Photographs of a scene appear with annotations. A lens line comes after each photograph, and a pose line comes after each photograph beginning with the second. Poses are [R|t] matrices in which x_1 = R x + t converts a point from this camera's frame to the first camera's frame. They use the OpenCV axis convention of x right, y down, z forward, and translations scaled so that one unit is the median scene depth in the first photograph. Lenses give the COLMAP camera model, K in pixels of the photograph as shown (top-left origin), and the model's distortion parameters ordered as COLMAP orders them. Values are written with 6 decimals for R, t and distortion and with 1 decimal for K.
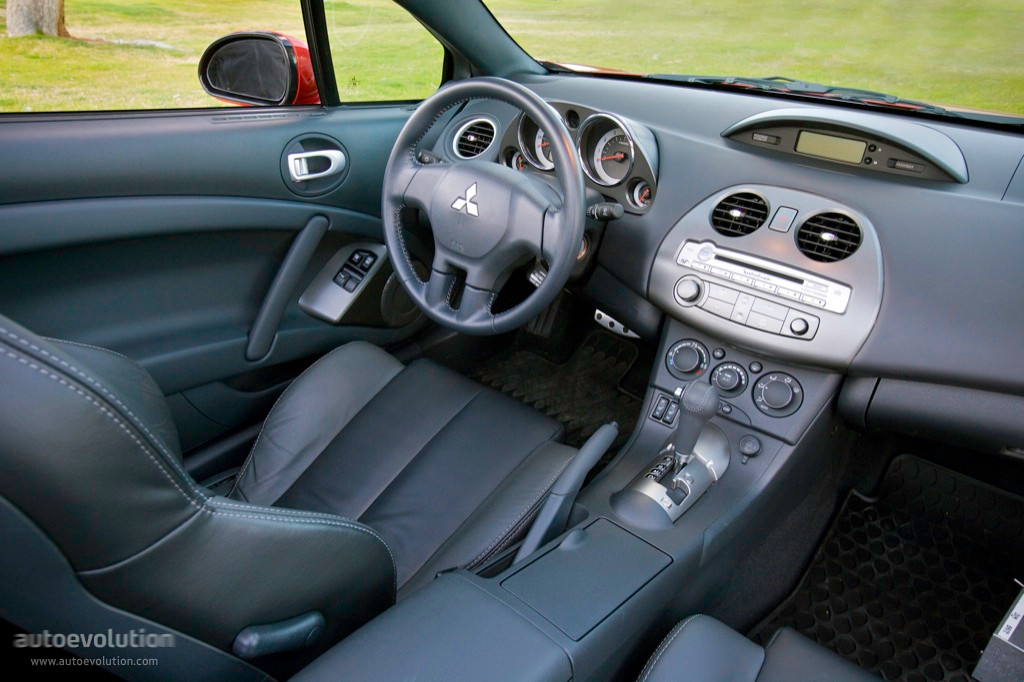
lens RADIAL K [[730.8, 0, 512.0], [0, 730.8, 341.0], [0, 0, 1]] dist [-0.002413, -0.000914]
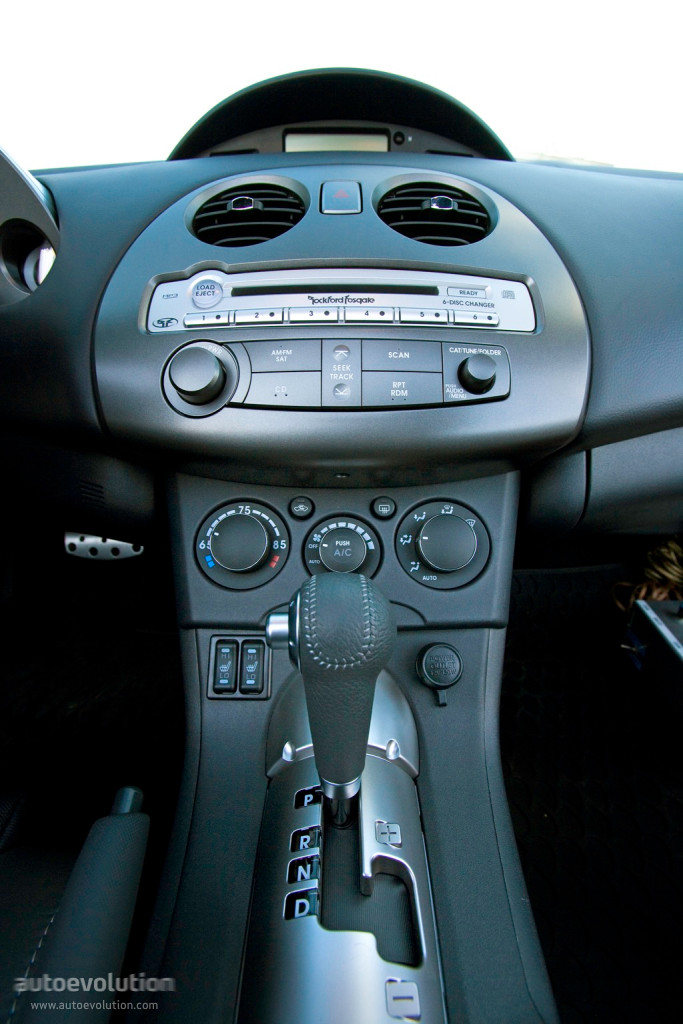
lens RADIAL K [[456.3, 0, 341.5], [0, 456.3, 512.0], [0, 0, 1]] dist [-0.071663, -0.000008]
pose [[0.777037, -0.294531, 0.556295, 0.139506], [0.340404, 0.940017, 0.022213, 0.022173], [-0.529469, 0.172105, 0.830688, 0.749476]]
